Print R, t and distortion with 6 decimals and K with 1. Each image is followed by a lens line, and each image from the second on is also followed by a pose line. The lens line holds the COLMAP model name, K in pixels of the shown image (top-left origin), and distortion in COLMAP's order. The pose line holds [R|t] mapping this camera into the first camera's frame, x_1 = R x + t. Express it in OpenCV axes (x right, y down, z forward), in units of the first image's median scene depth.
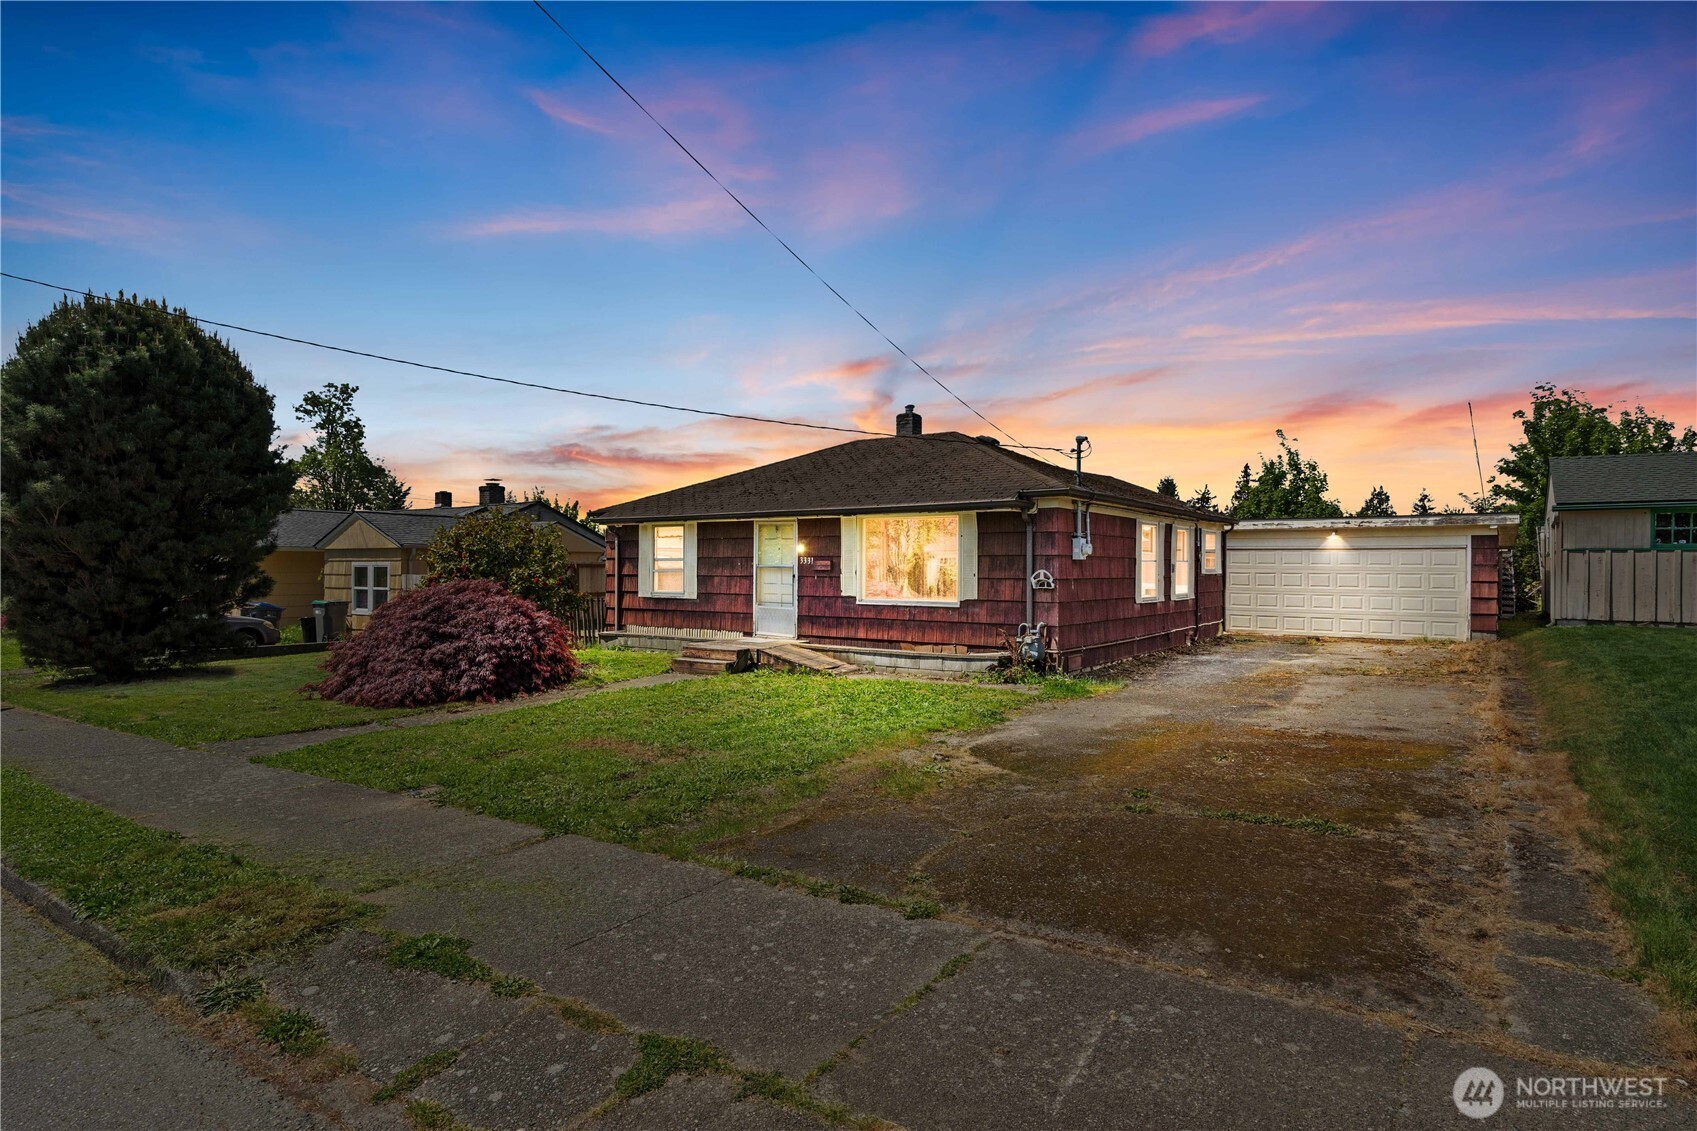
lens RADIAL K [[930.5, 0, 850.2], [0, 930.5, 566.7], [0, 0, 1]] dist [-0.002182, -0.000182]
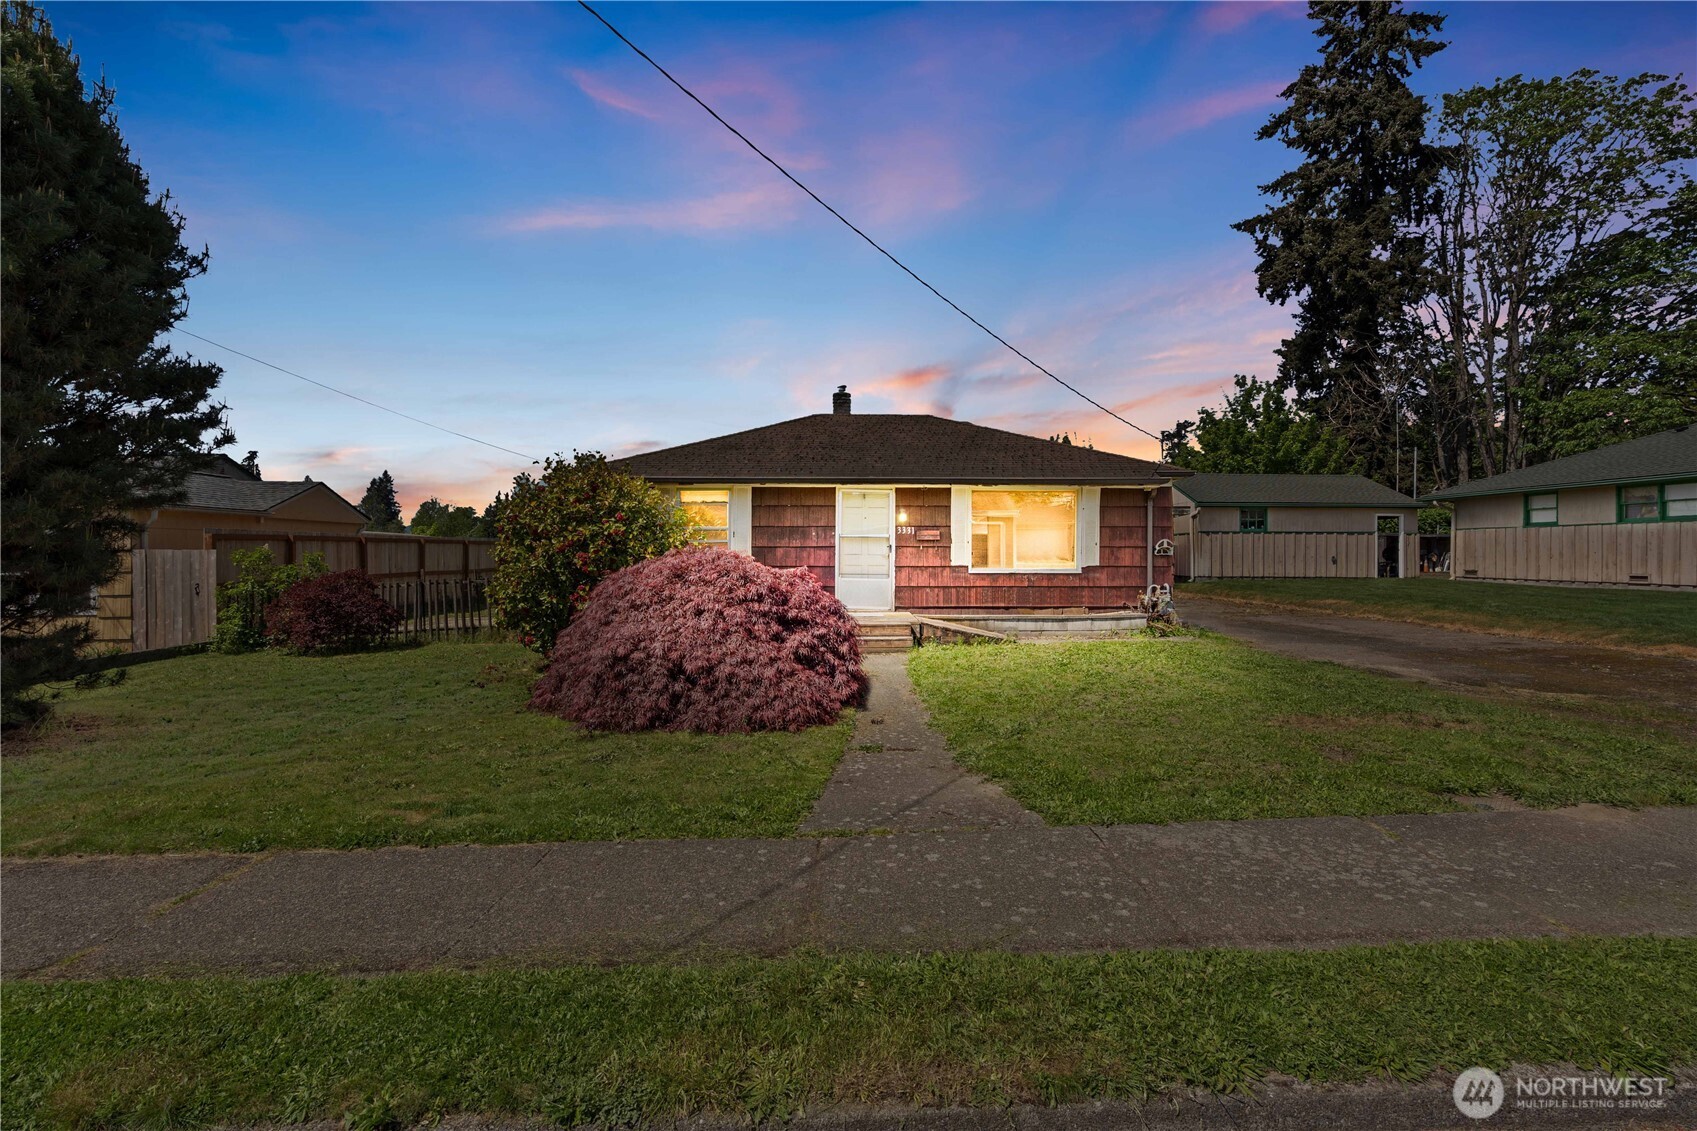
lens RADIAL K [[780.6, 0, 844.6], [0, 780.6, 560.8], [0, 0, 1]] dist [-0.008706, 0.004297]
pose [[0.799439, -0.008873, 0.600682, -0.598229], [0.001496, 0.999917, 0.012779, 0.014931], [-0.600746, -0.009317, 0.799386, 0.384974]]
